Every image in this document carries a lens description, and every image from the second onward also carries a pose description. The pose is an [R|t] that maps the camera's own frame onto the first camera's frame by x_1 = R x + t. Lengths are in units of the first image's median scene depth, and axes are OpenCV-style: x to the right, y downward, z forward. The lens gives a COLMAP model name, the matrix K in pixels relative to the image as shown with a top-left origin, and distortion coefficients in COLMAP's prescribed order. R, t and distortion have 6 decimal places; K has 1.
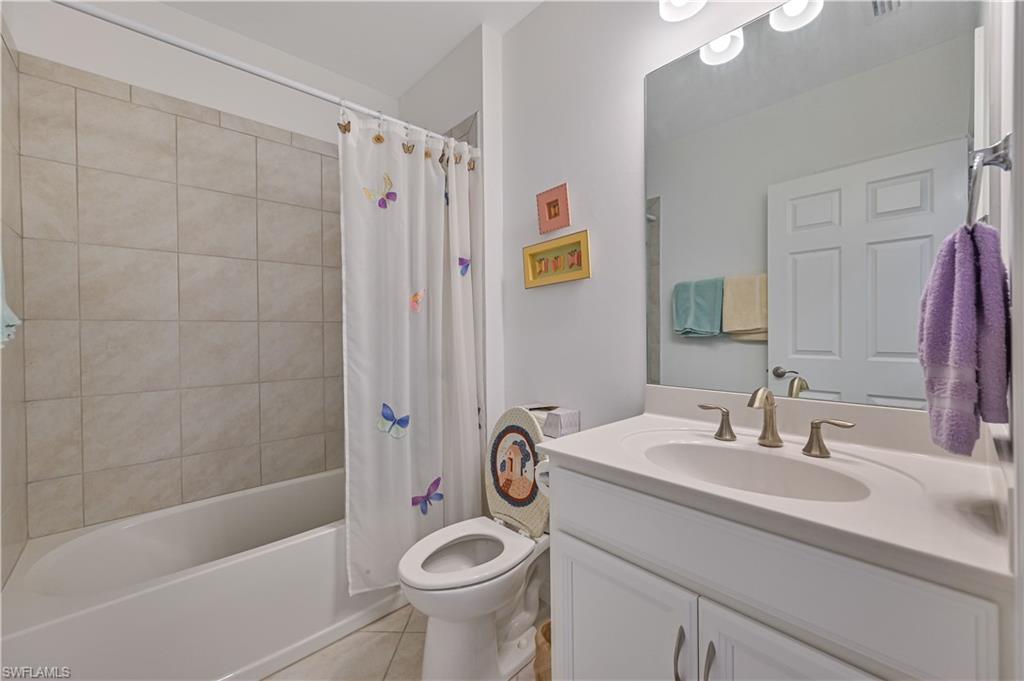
lens RADIAL K [[408.3, 0, 512.5], [0, 408.3, 341.4], [0, 0, 1]] dist [0.000568, -0.000563]
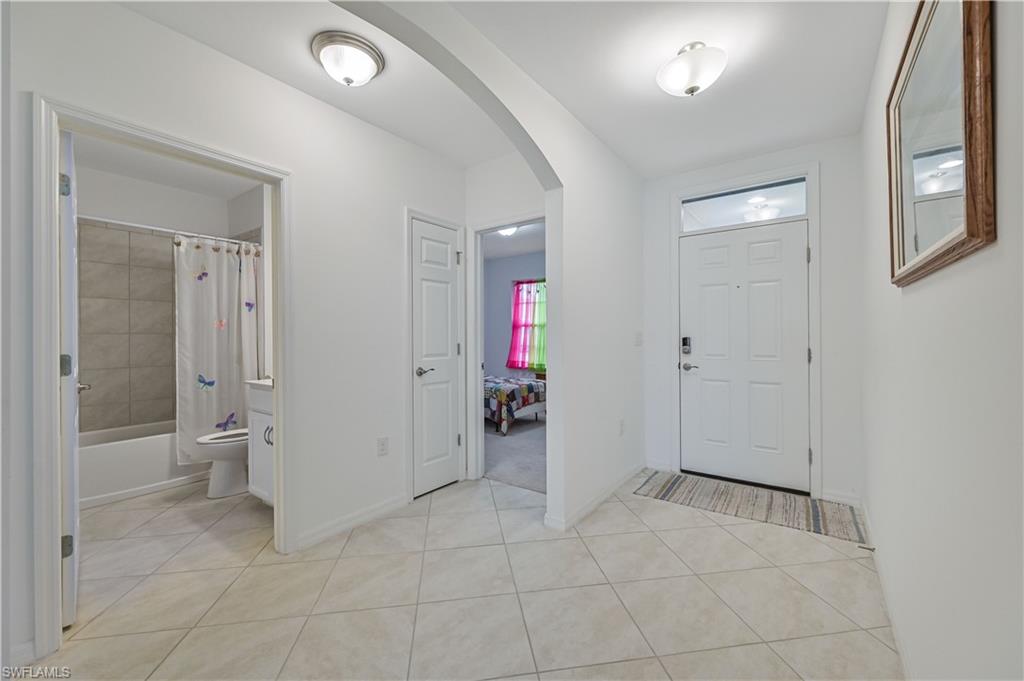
lens RADIAL K [[408.3, 0, 510.8], [0, 408.3, 334.0], [0, 0, 1]] dist [0.000568, -0.000563]
pose [[0.981379, 0.001481, 0.192075, 0.798864], [0.002196, 0.999818, -0.018931, -0.009745], [-0.192068, 0.019001, 0.981198, -1.276434]]
